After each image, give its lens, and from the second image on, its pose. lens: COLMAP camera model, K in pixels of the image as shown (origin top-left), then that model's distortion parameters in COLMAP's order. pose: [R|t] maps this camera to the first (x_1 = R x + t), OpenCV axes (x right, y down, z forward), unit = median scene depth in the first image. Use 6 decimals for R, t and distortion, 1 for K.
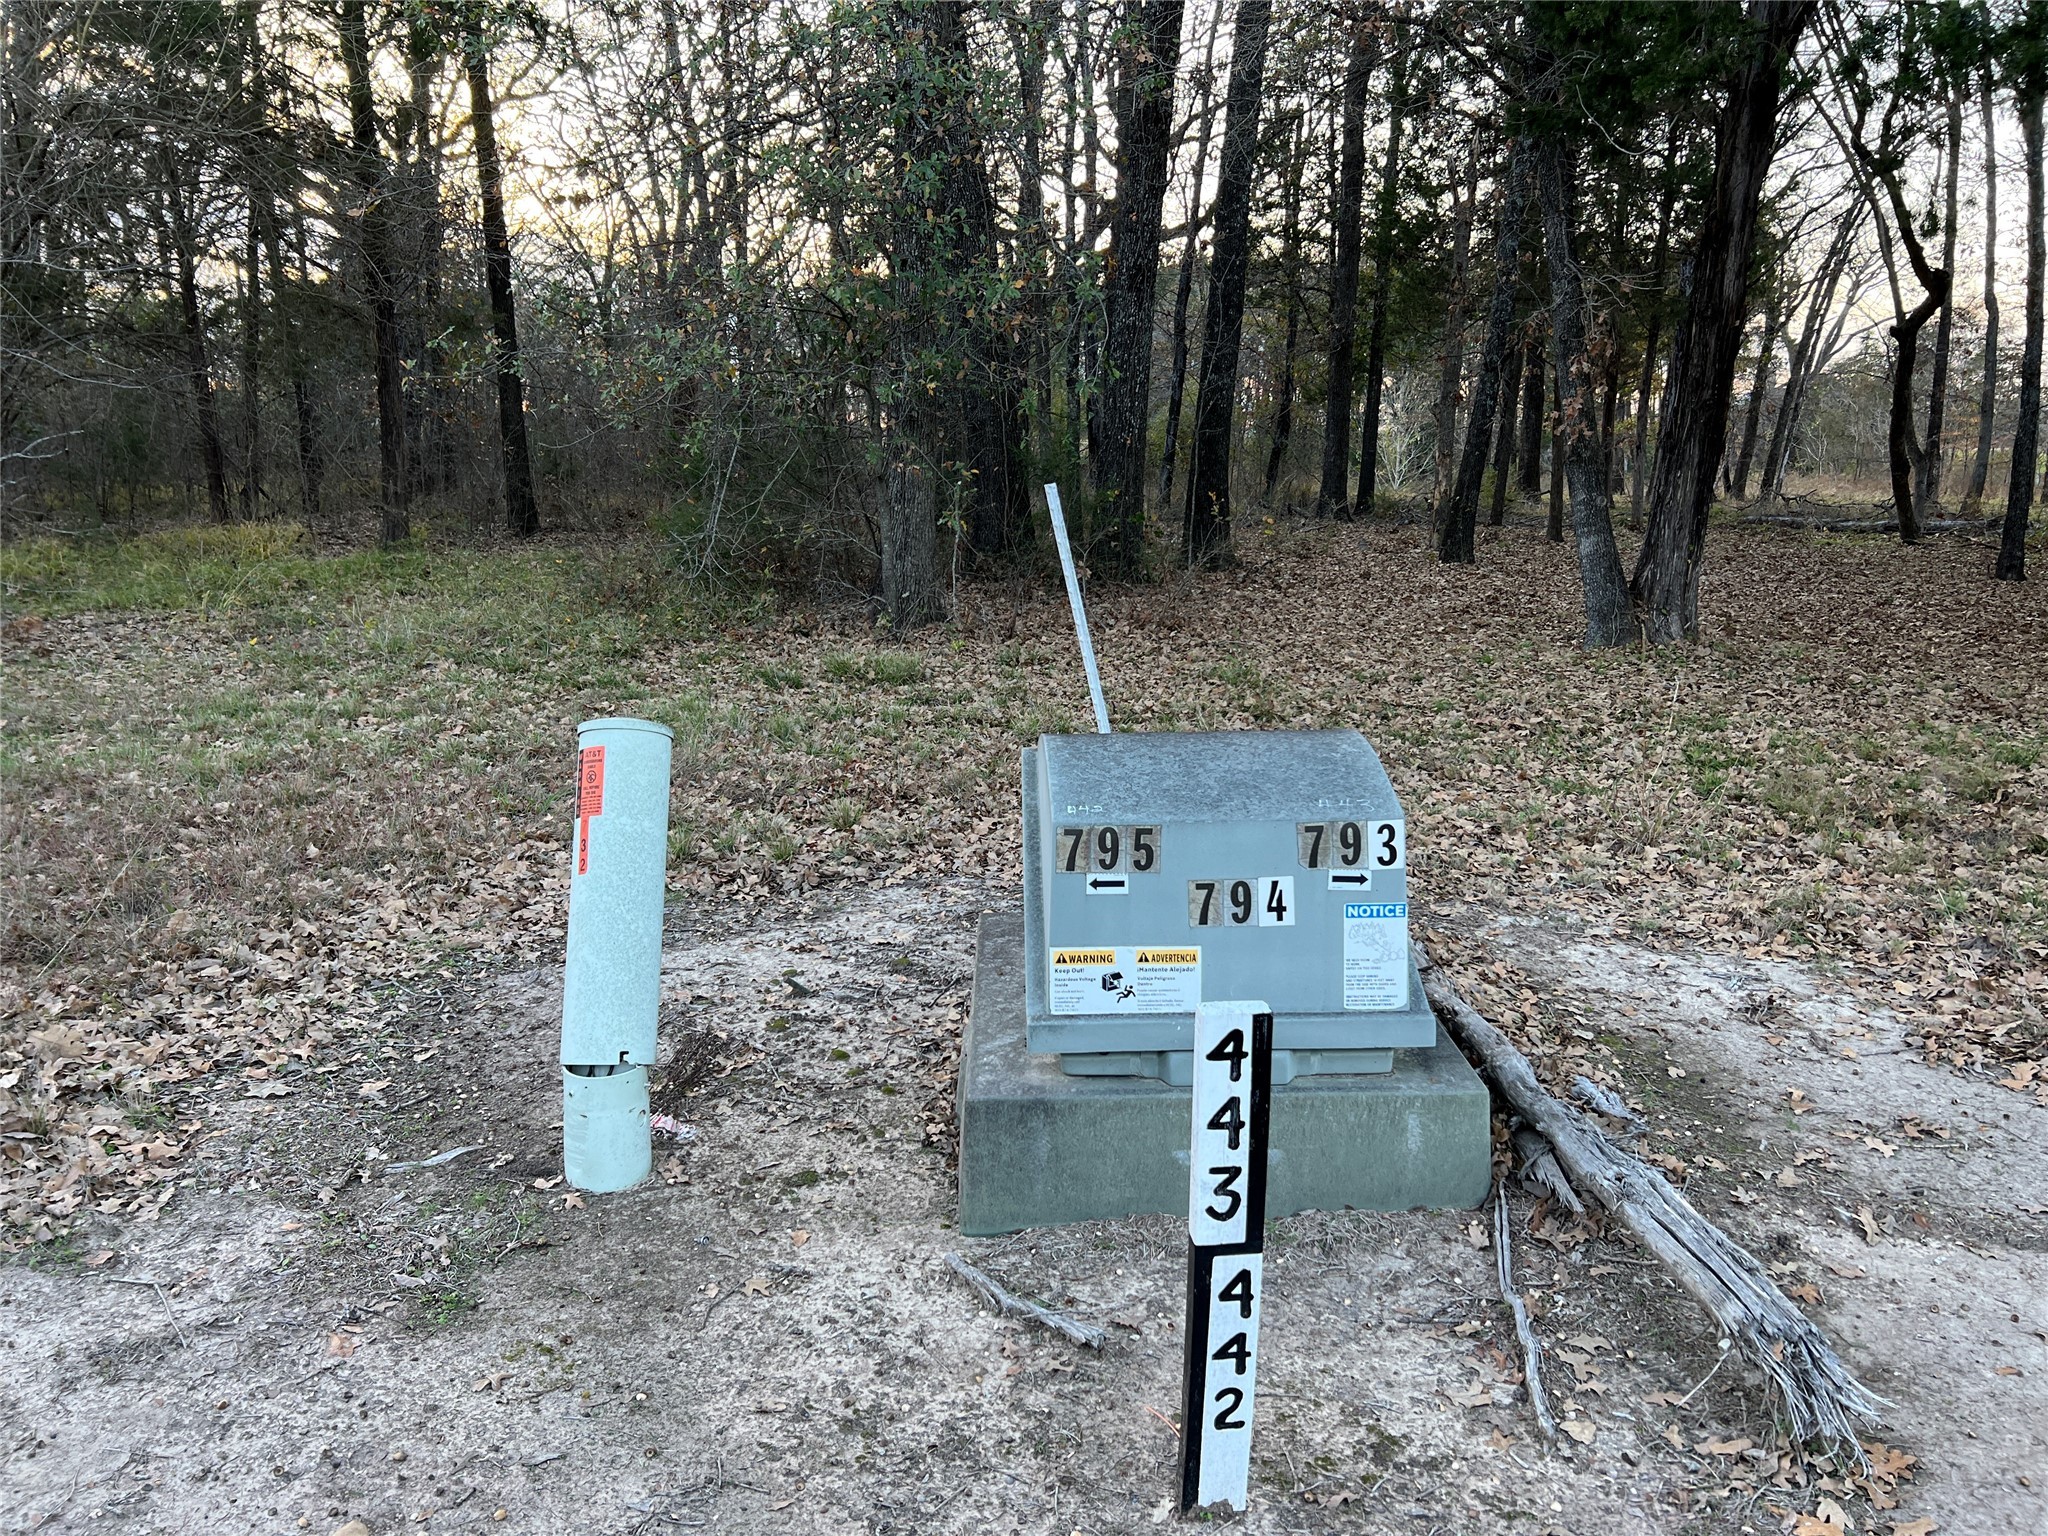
lens RADIAL K [[1527.8, 0, 1033.9], [0, 1527.8, 766.7], [0, 0, 1]] dist [0.054282, -0.059536]
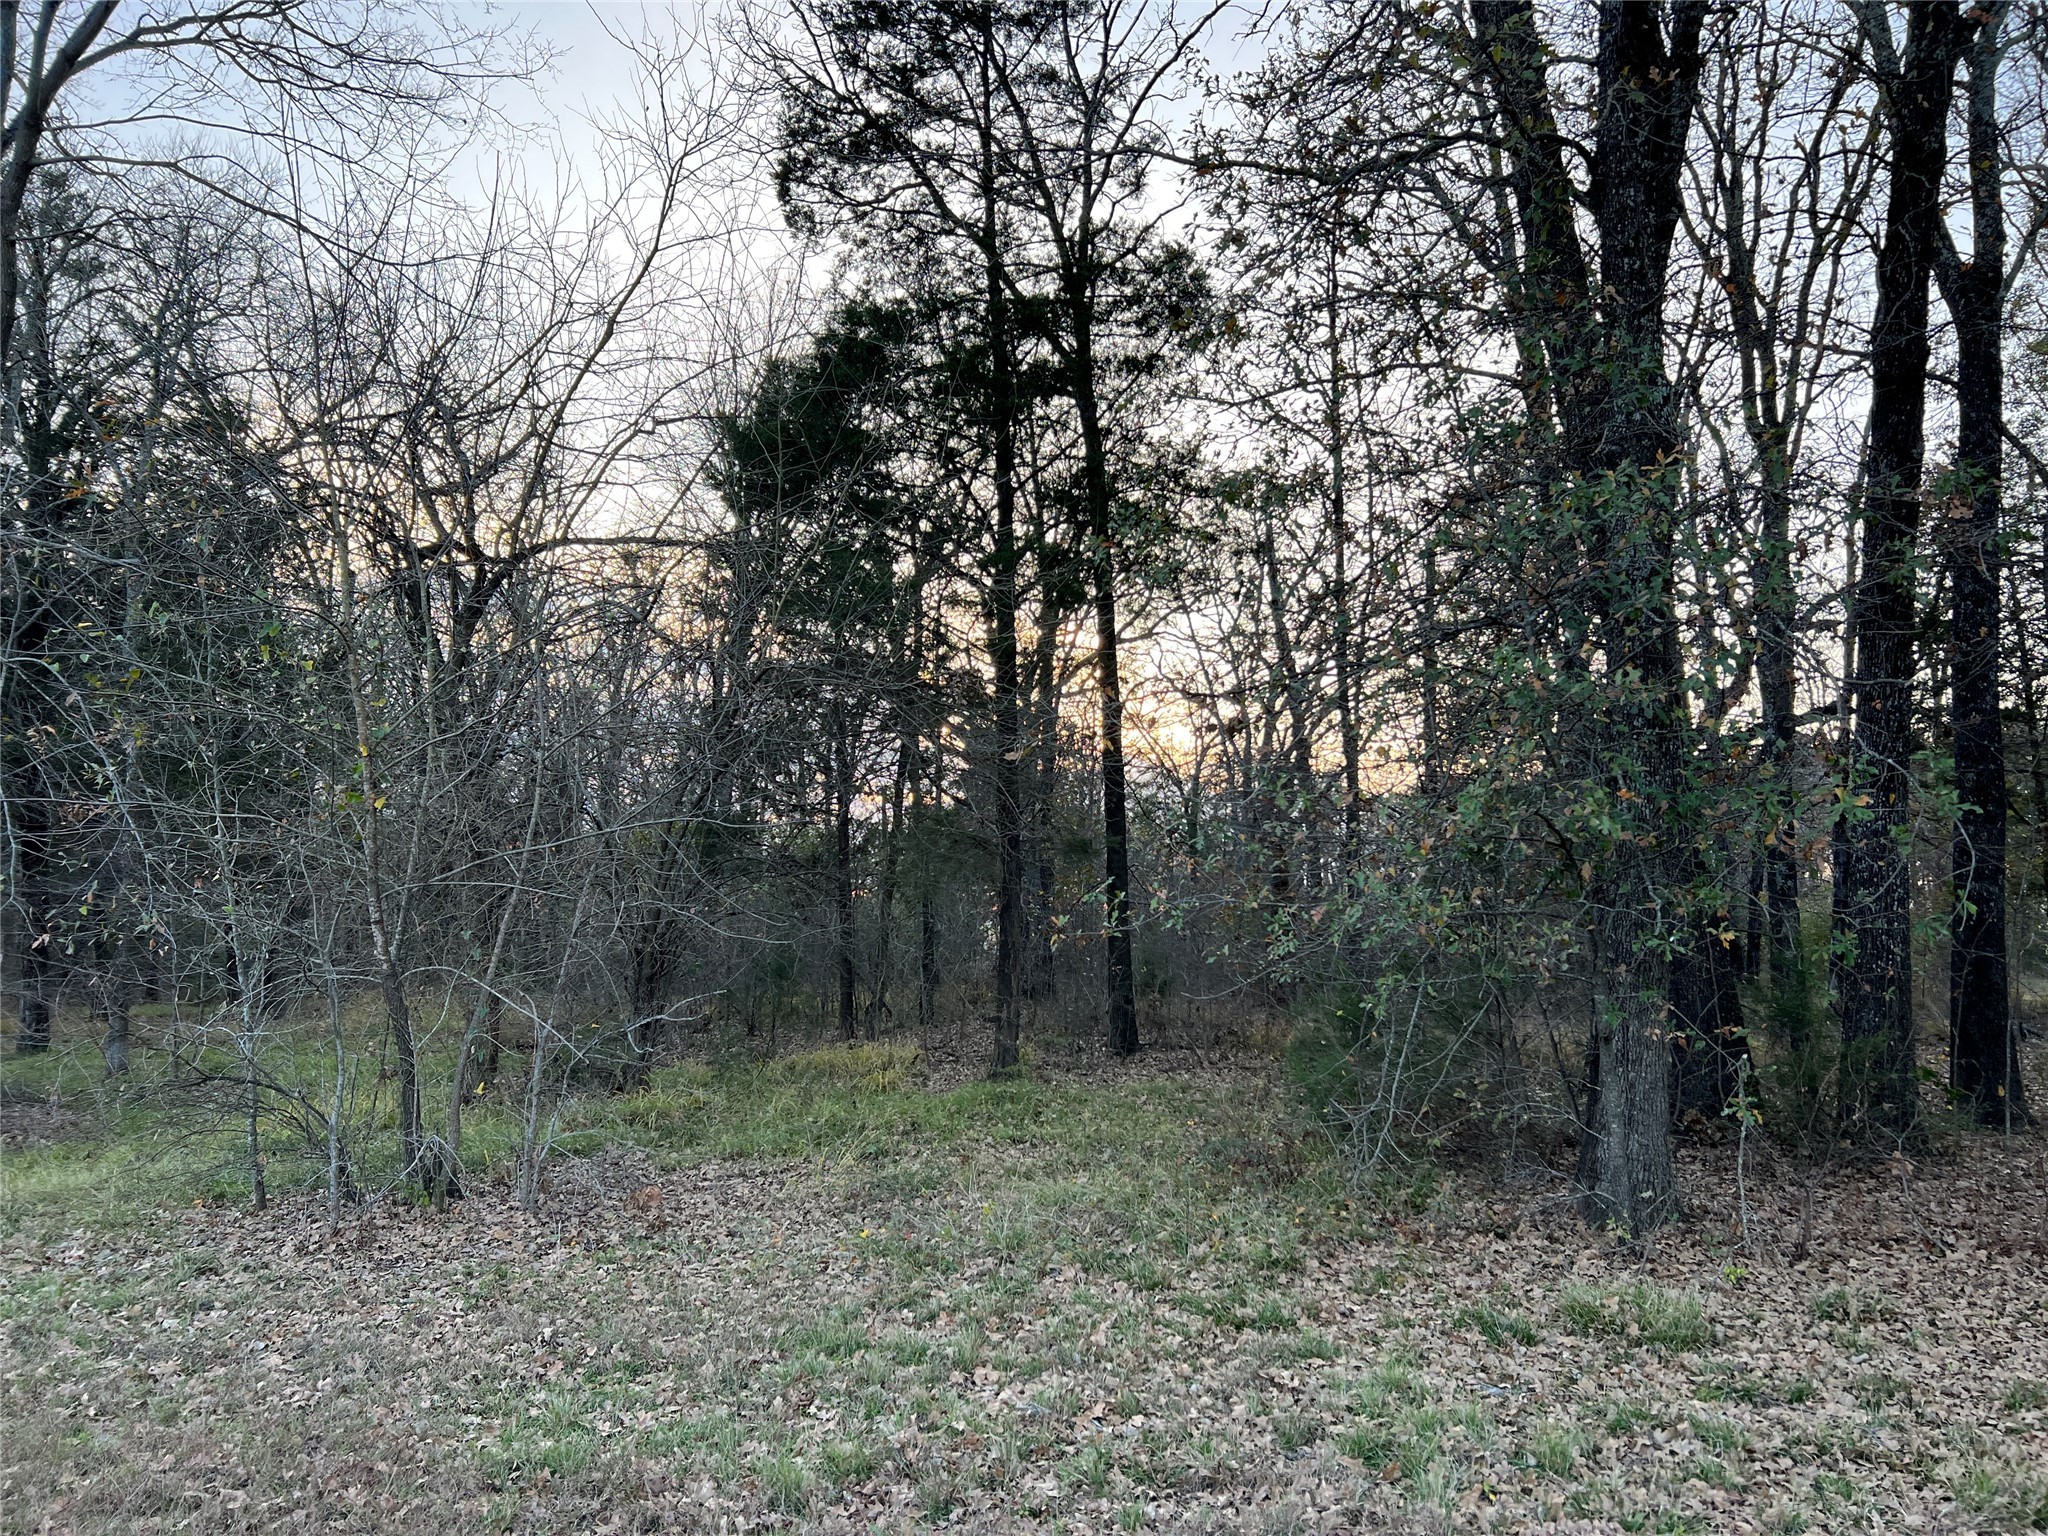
lens RADIAL K [[1527.8, 0, 1052.3], [0, 1527.8, 786.4], [0, 0, 1]] dist [0.054282, -0.059536]
pose [[0.939916, -0.043799, -0.338584, -0.060059], [-0.059950, 0.955153, -0.289982, -0.043388], [0.336100, 0.292857, 0.895138, 0.110031]]
